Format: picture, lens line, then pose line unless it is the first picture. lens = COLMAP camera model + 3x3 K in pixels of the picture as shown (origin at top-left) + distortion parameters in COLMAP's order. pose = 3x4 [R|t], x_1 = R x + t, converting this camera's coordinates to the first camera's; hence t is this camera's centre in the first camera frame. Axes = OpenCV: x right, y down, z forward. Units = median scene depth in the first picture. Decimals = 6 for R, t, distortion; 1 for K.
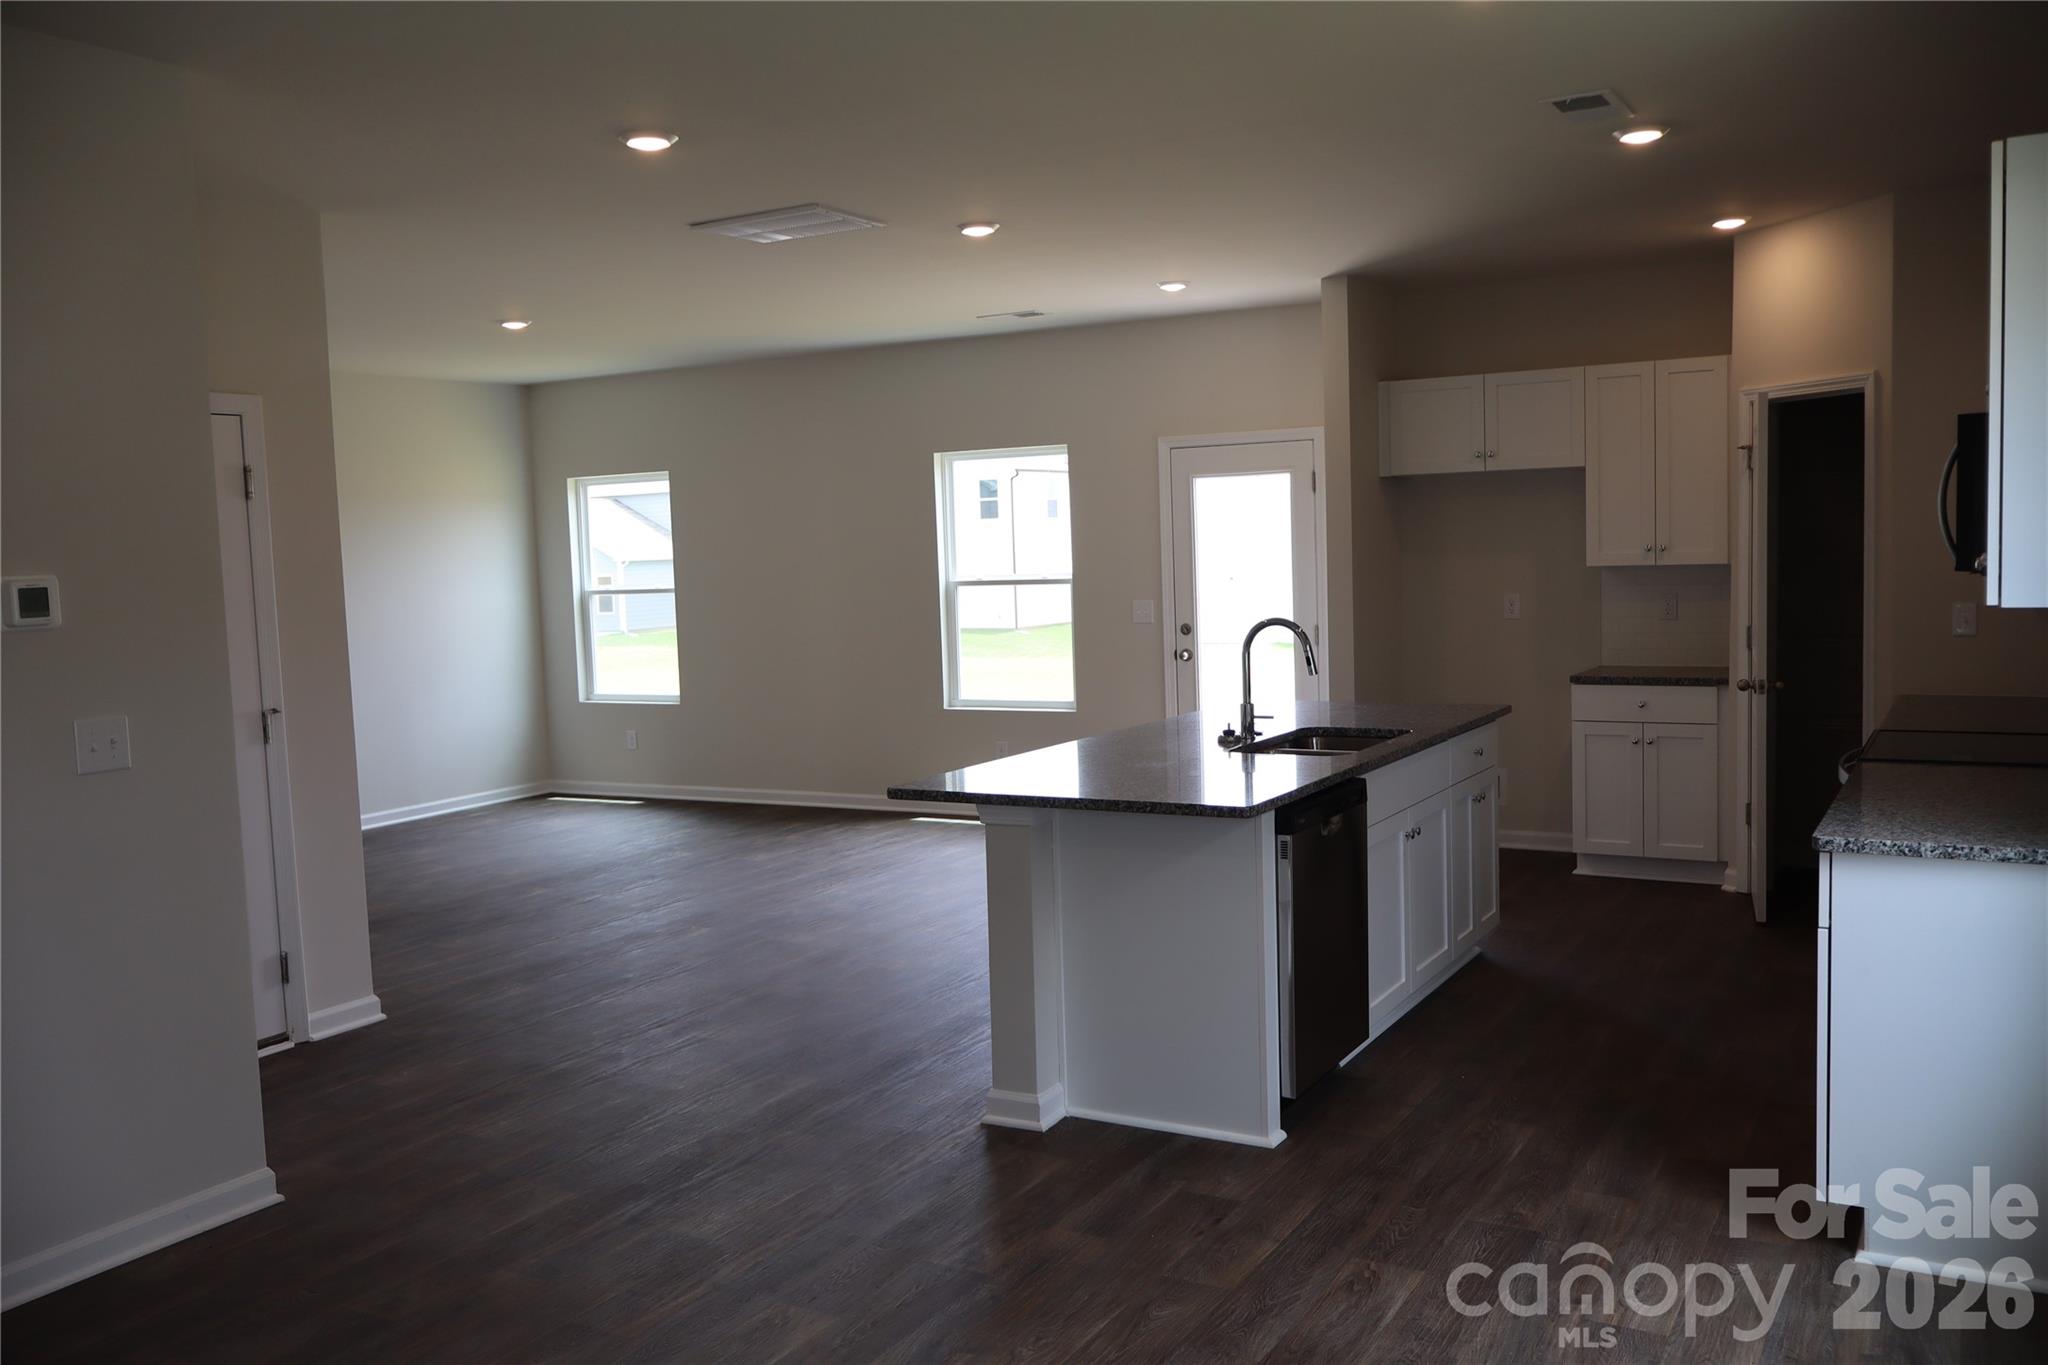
lens RADIAL K [[1715.9, 0, 1031.0], [0, 1715.9, 667.0], [0, 0, 1]] dist [0.030122, 0.003047]
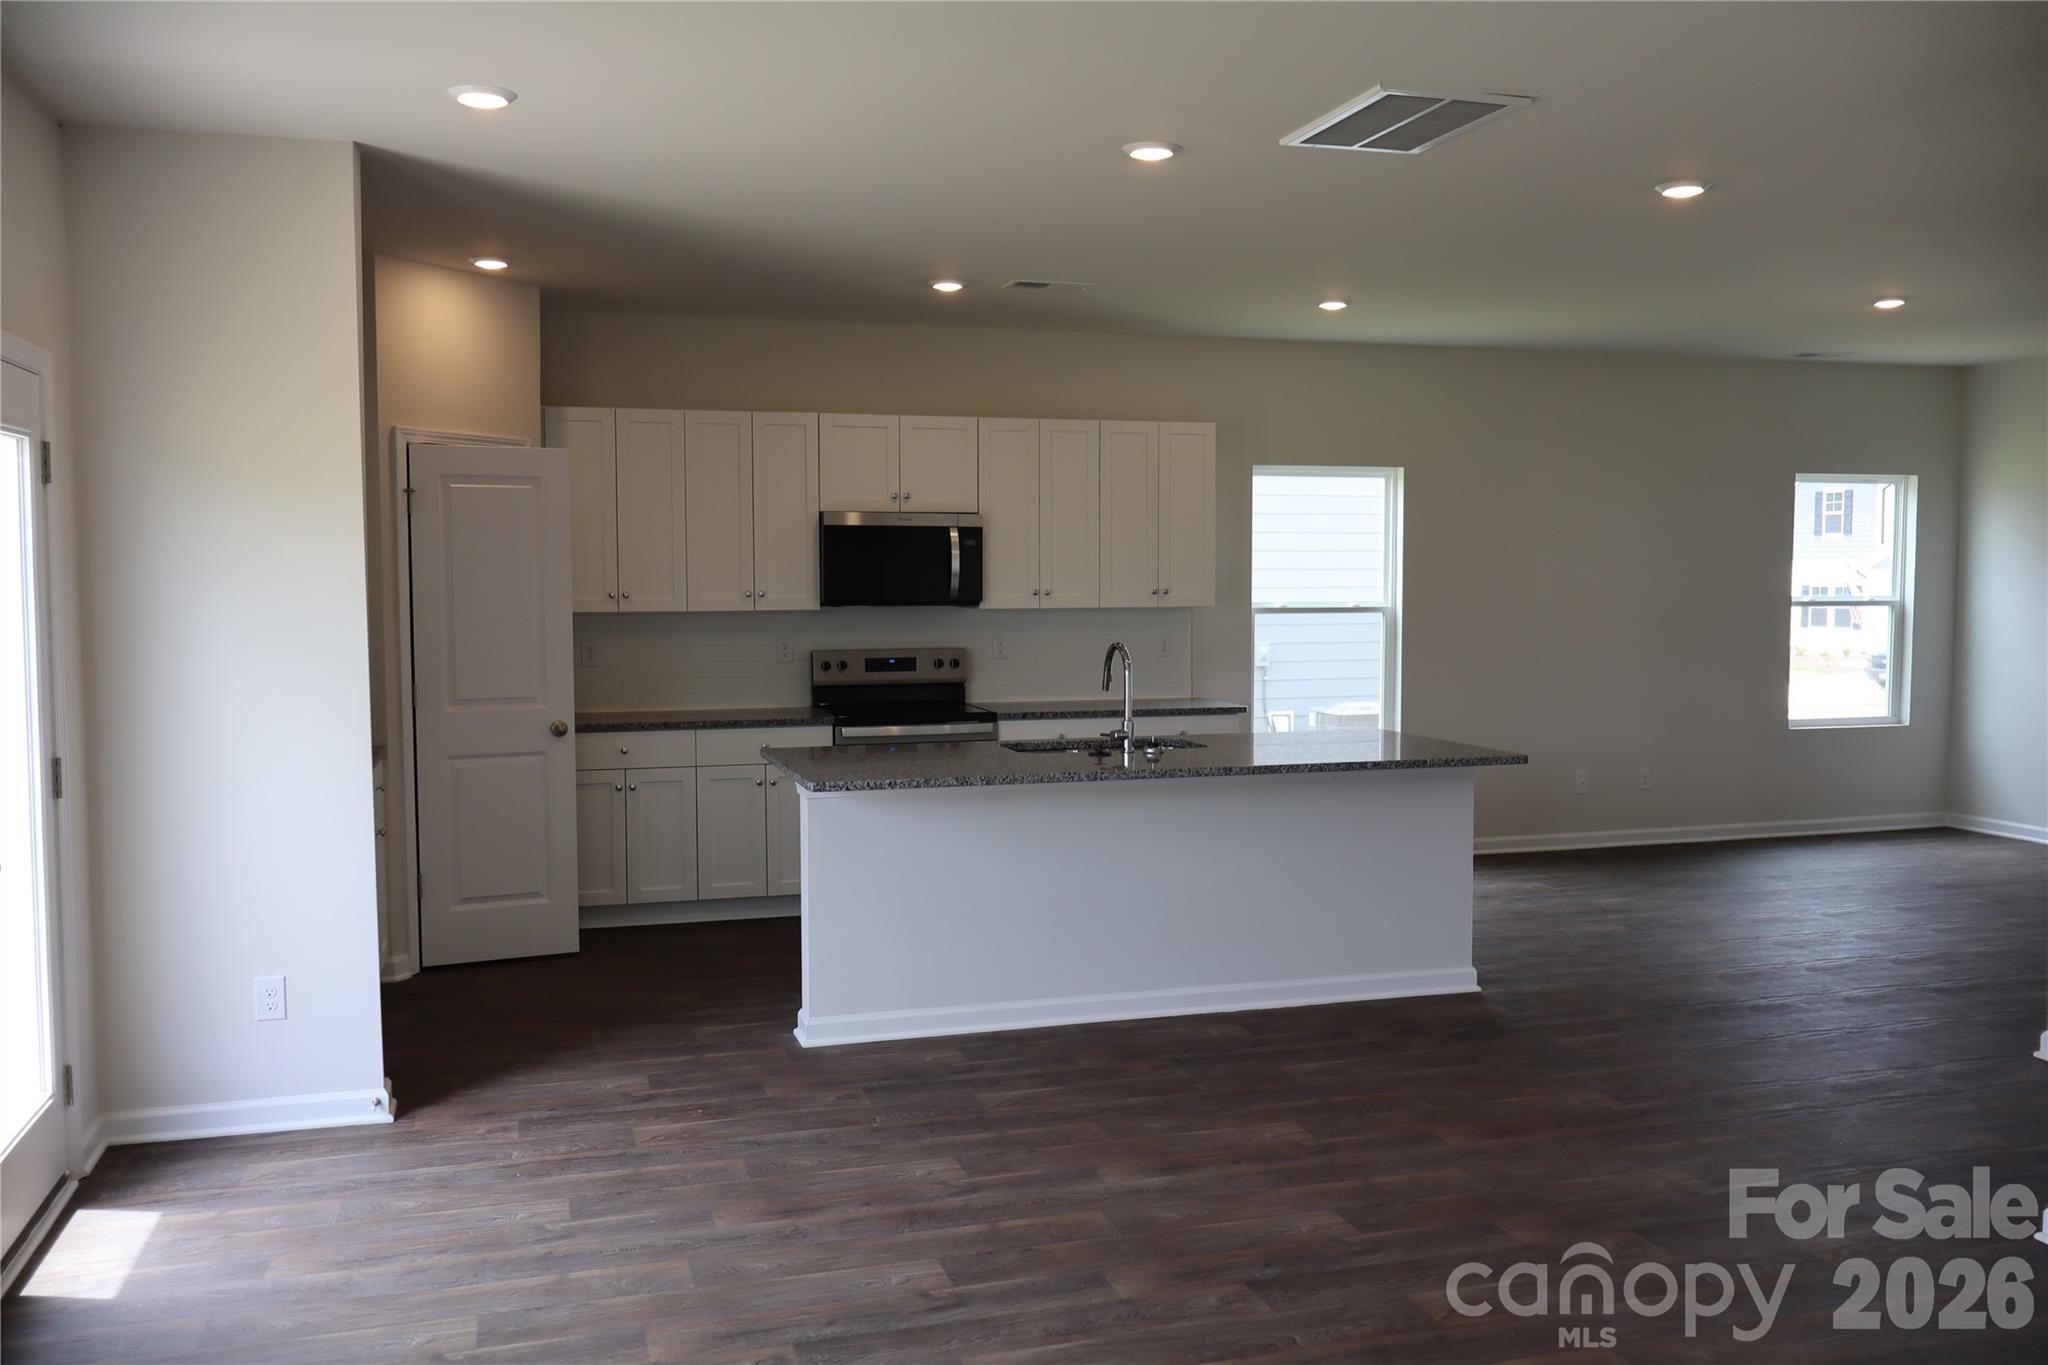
lens RADIAL K [[1715.9, 0, 1031.0], [0, 1715.9, 667.0], [0, 0, 1]] dist [0.030122, 0.003047]
pose [[-0.726245, -0.009684, 0.687368, -0.423887], [0.071840, 0.993357, 0.089898, -0.083357], [-0.683672, 0.114669, -0.720724, 1.305196]]
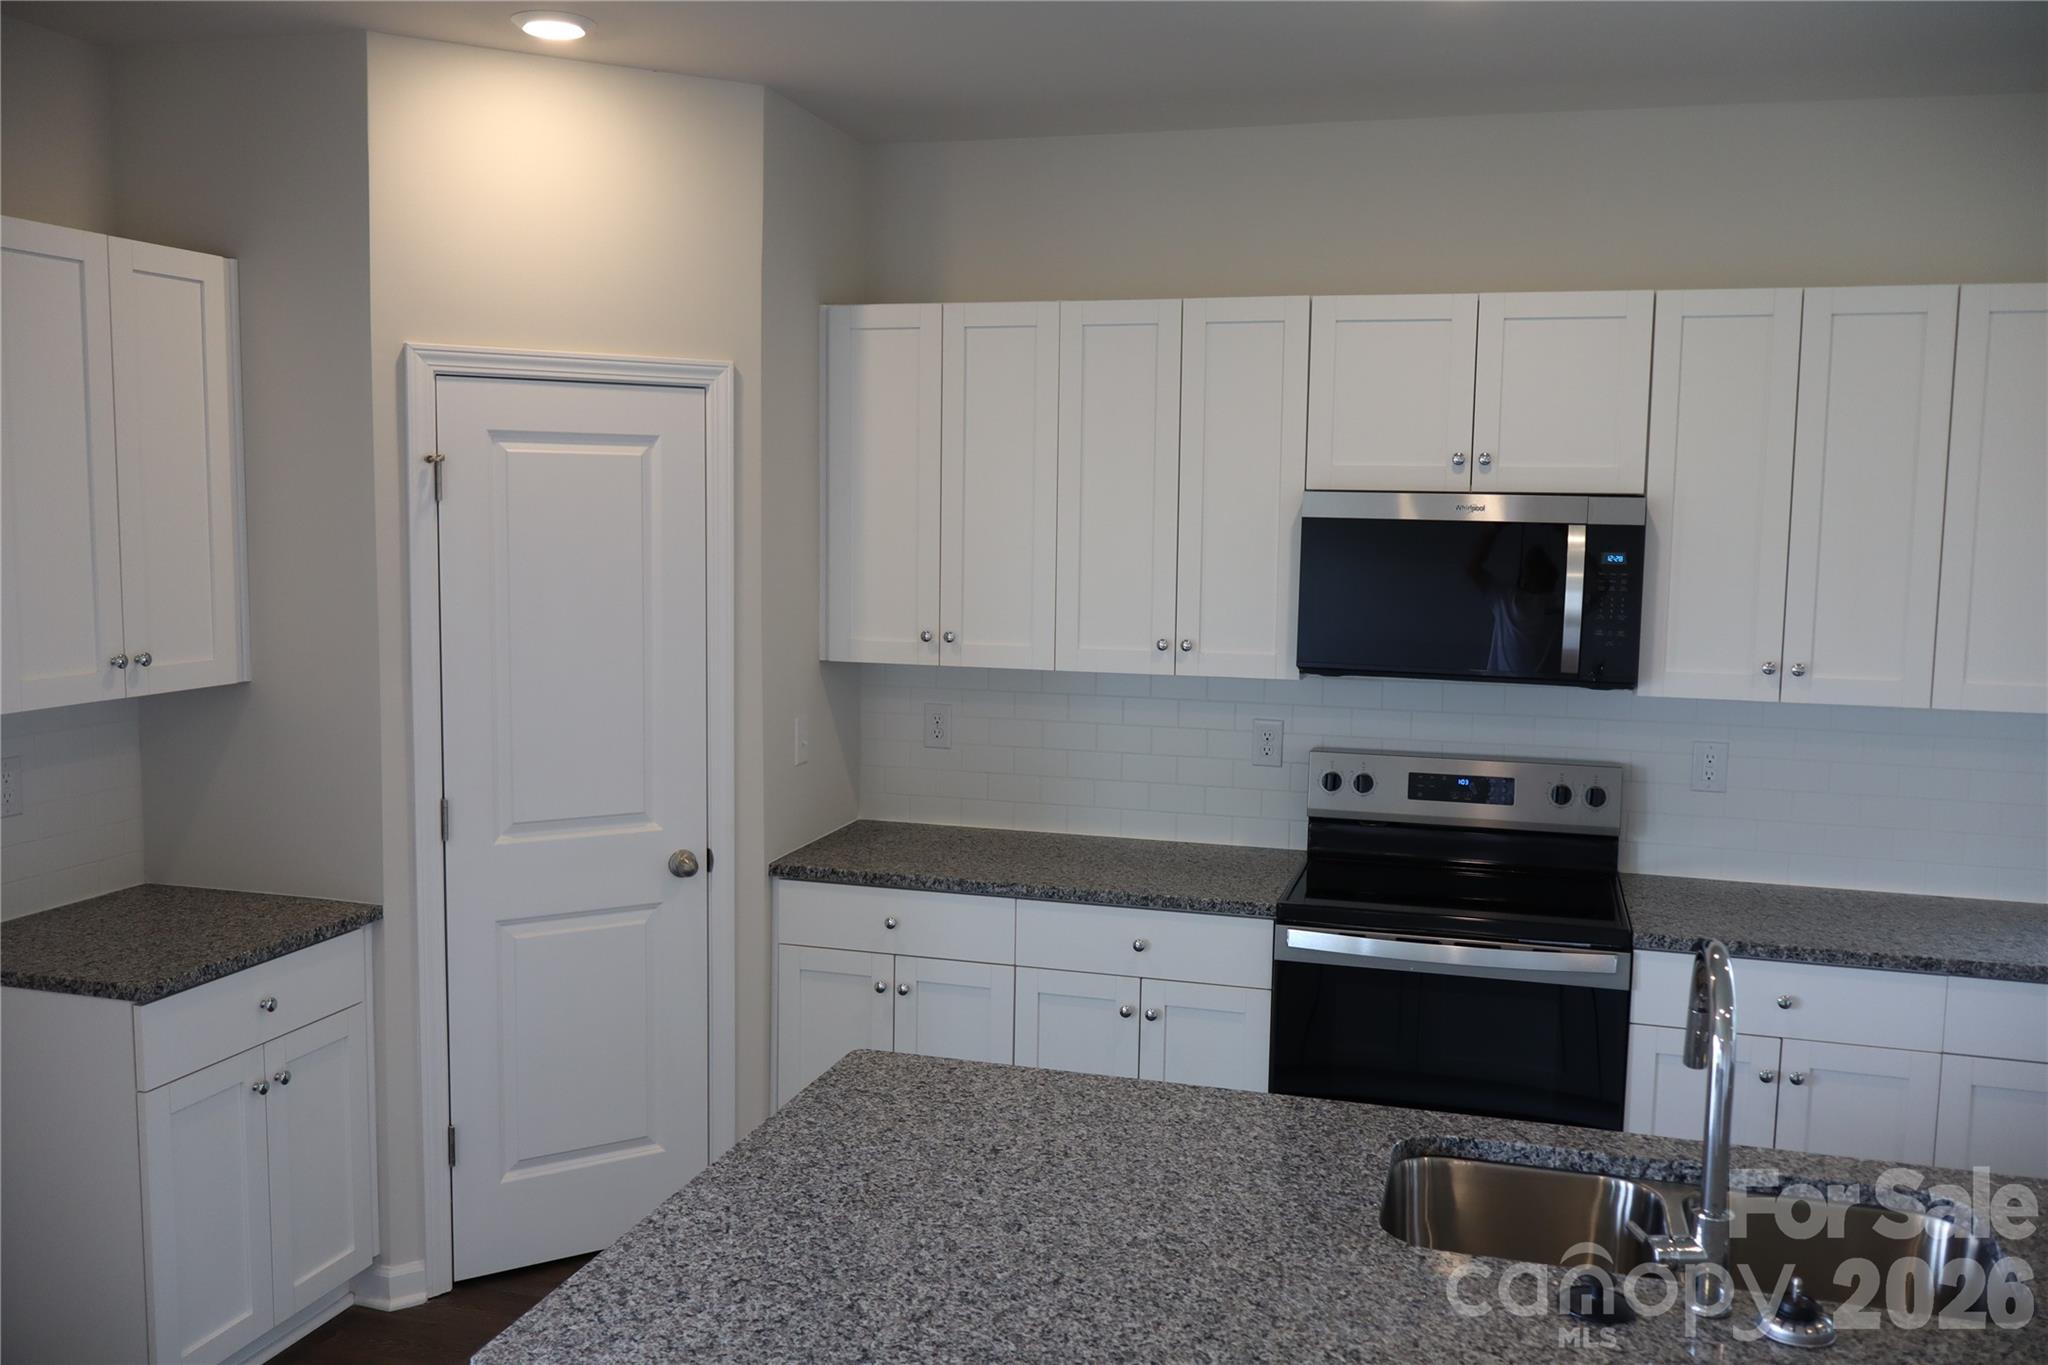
lens RADIAL K [[1700.4, 0, 1024.0], [0, 1700.4, 682.5], [0, 0, 1]] dist [-0.000941, 0.004698]
pose [[-0.226010, -0.075623, 0.971185, -0.118147], [0.062330, 0.993816, 0.091891, -0.086927], [-0.972129, 0.081303, -0.219899, 0.846964]]
